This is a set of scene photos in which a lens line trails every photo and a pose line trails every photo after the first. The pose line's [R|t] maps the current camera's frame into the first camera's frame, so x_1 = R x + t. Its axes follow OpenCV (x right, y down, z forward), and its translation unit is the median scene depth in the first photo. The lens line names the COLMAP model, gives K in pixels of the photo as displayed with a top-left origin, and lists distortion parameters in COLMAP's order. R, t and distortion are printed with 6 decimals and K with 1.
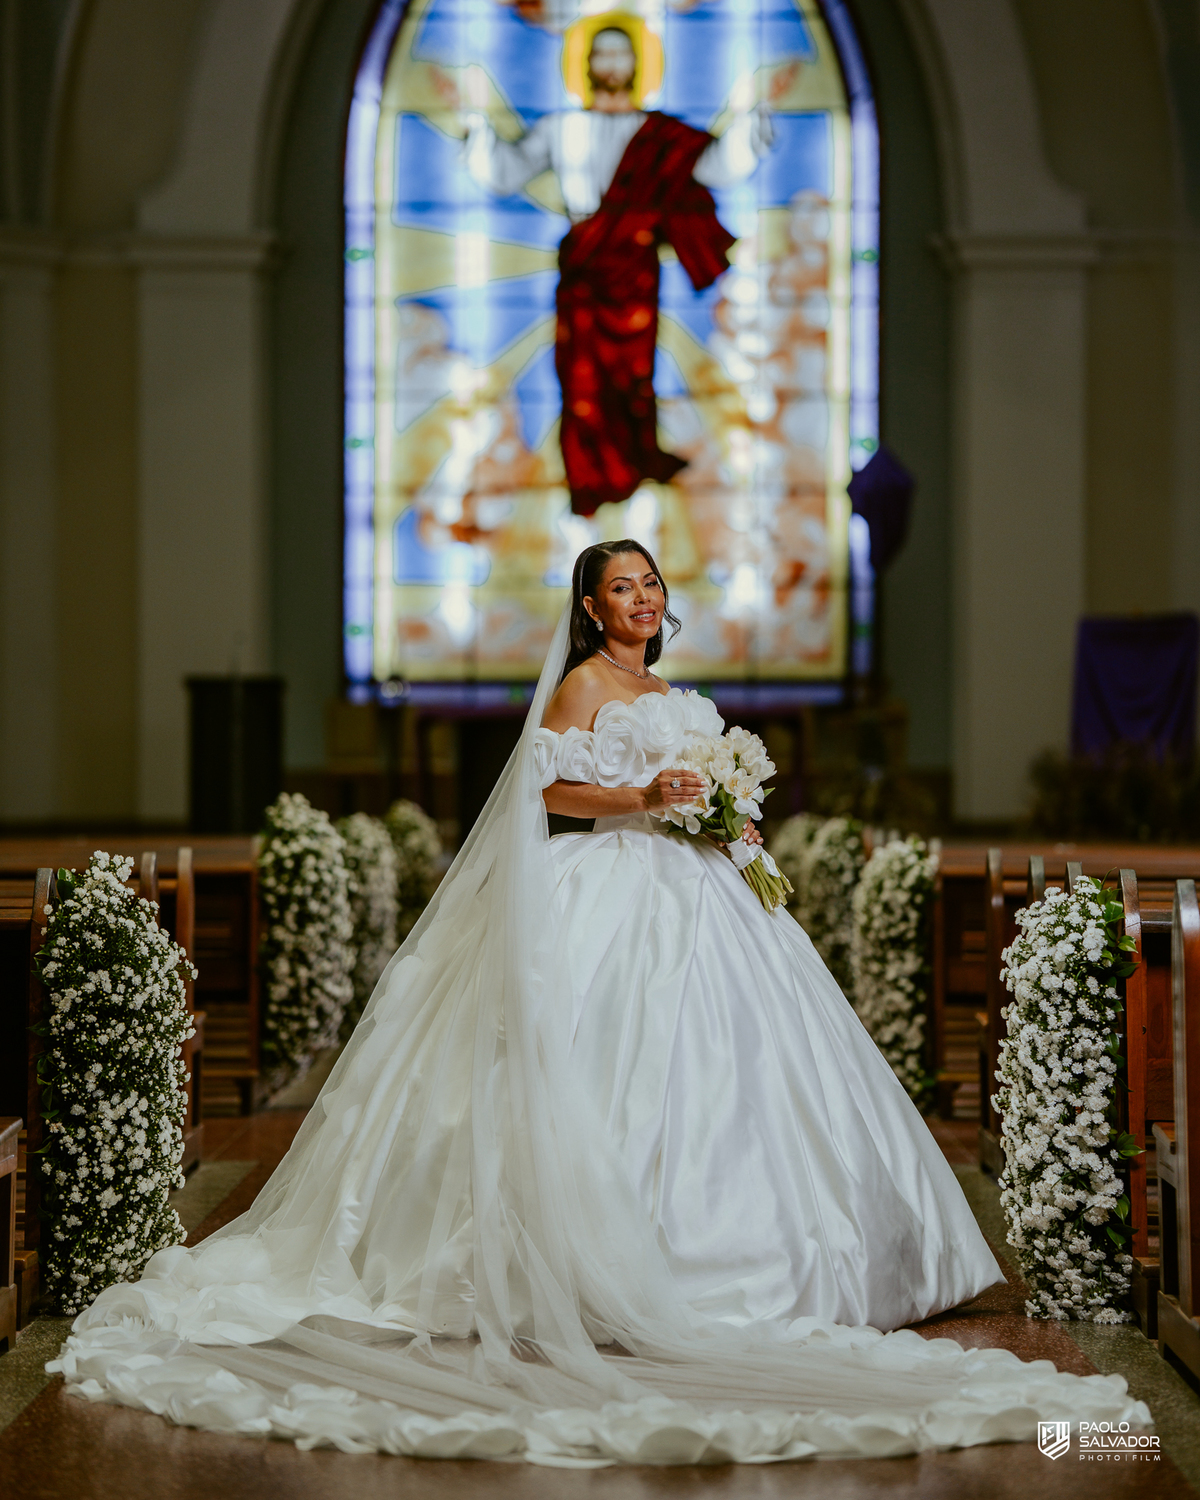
lens RADIAL K [[4742.0, 0, 557.4], [0, 4742.0, 681.1], [0, 0, 1]] dist [0.743071, 0.834765]
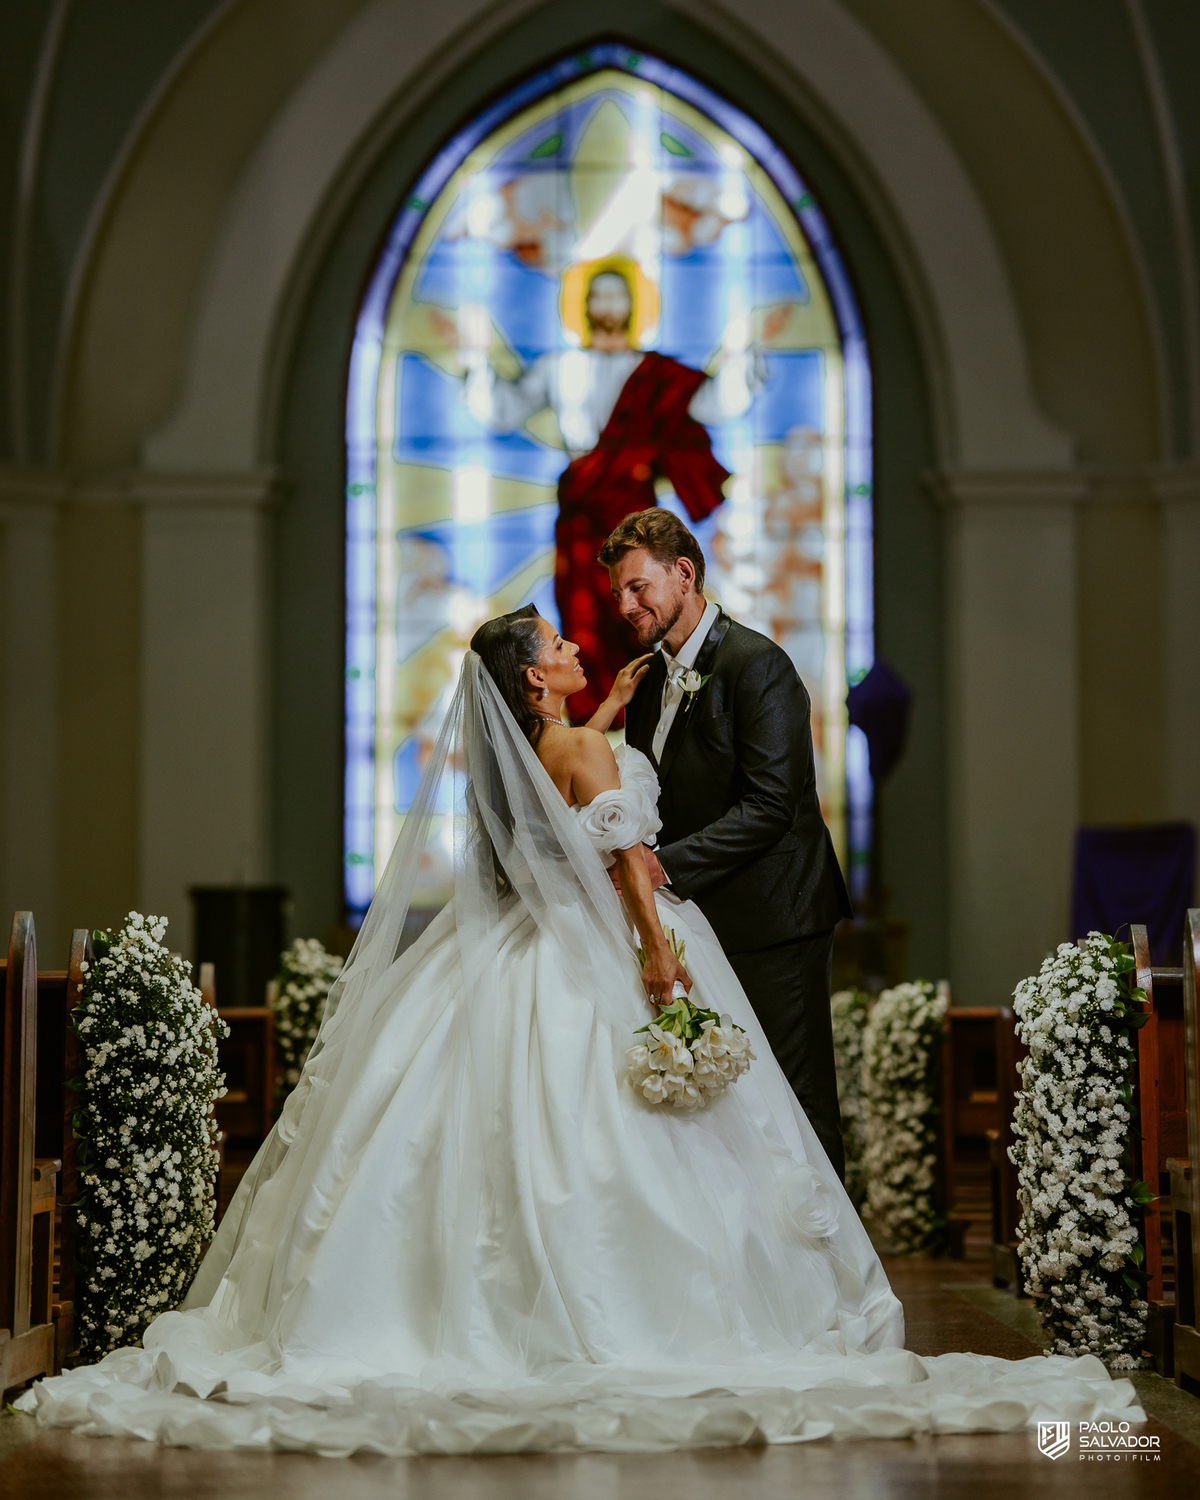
lens RADIAL K [[4742.0, 0, 557.4], [0, 4742.0, 681.1], [0, 0, 1]] dist [0.743071, 0.834765]
pose [[0.999995, -0.002522, 0.001921, -0.006972], [0.002633, 0.998194, -0.060010, 0.048351], [-0.001766, 0.060015, 0.998196, -0.026114]]
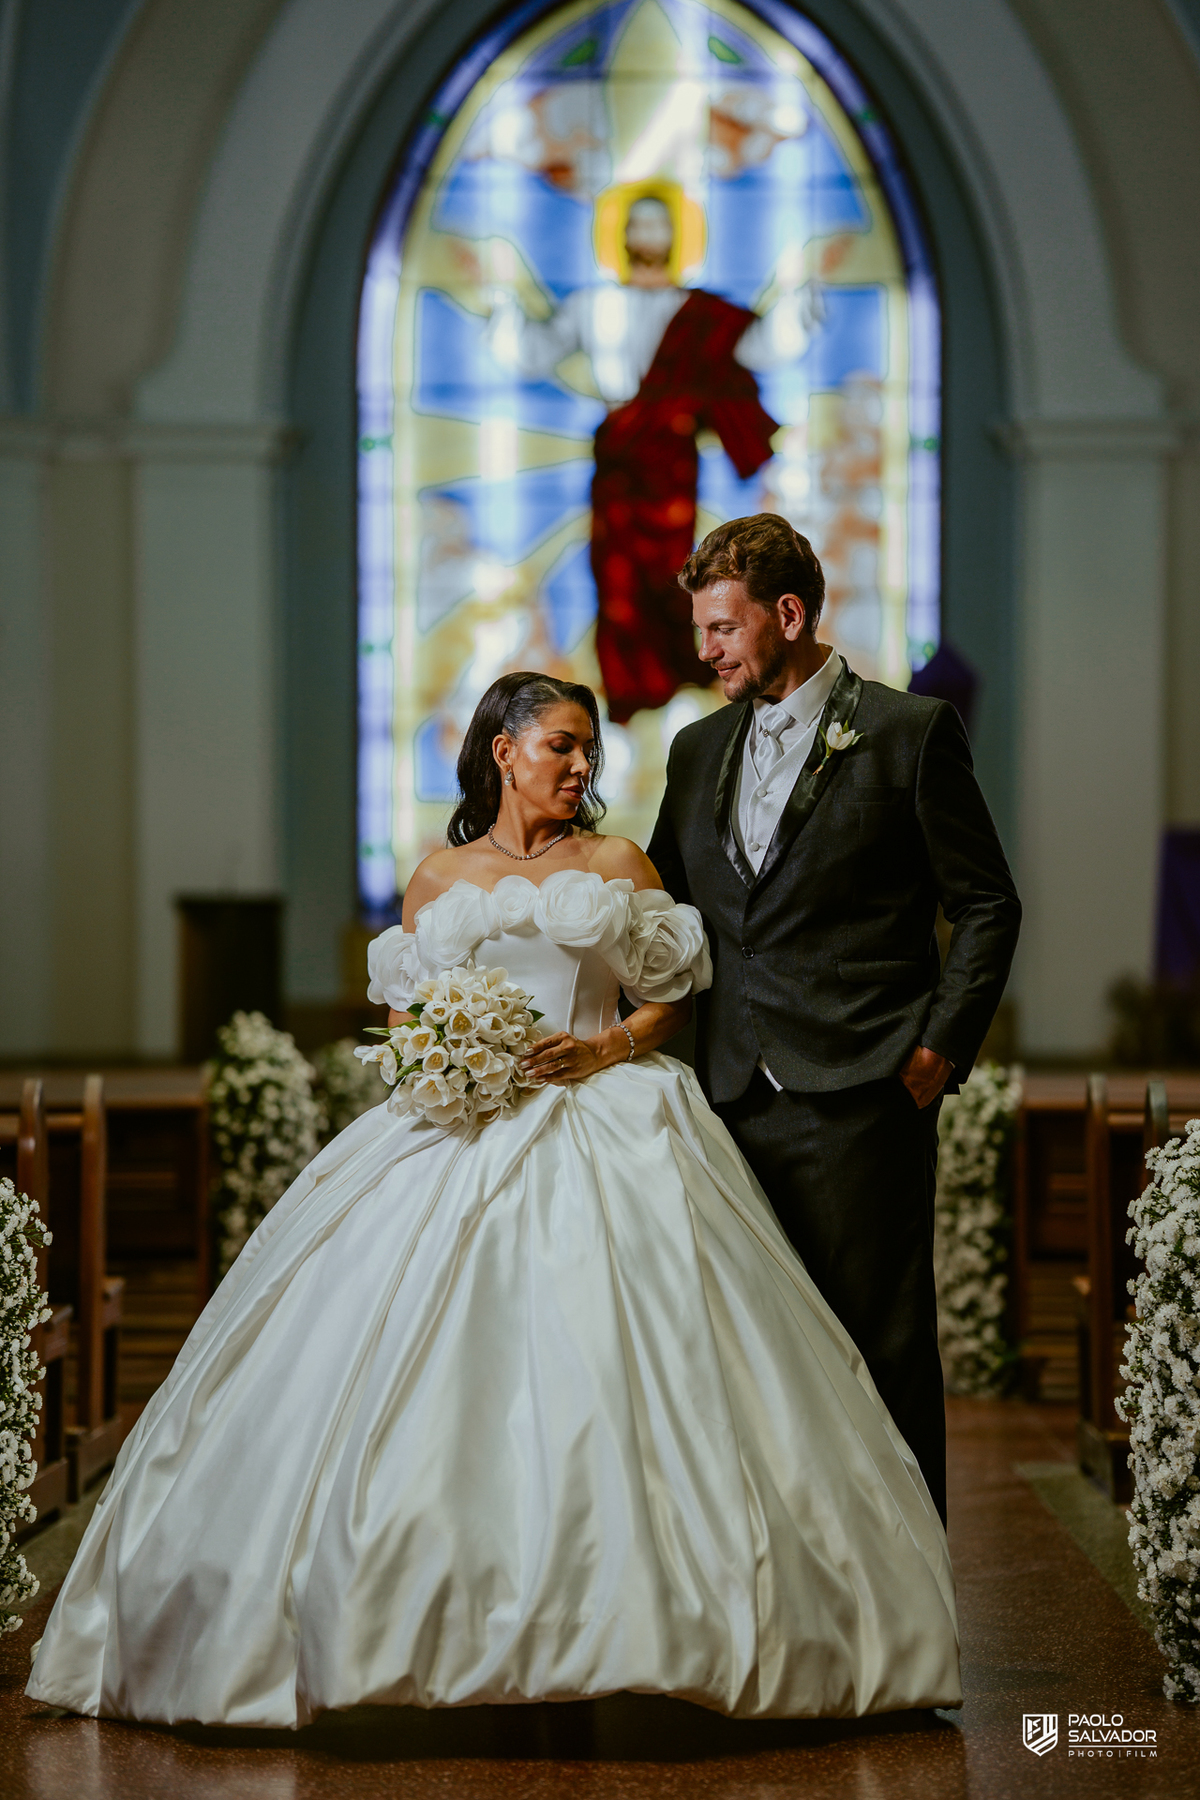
lens RADIAL K [[4807.8, 0, 595.0], [0, 4807.8, 944.3], [0, 0, 1]] dist [0.812247, 0.418514]
pose [[0.999995, -0.001929, -0.002299, 0.011534], [0.001941, 0.999986, 0.004986, 0.011886], [0.002290, -0.004990, 0.999985, 0.240557]]
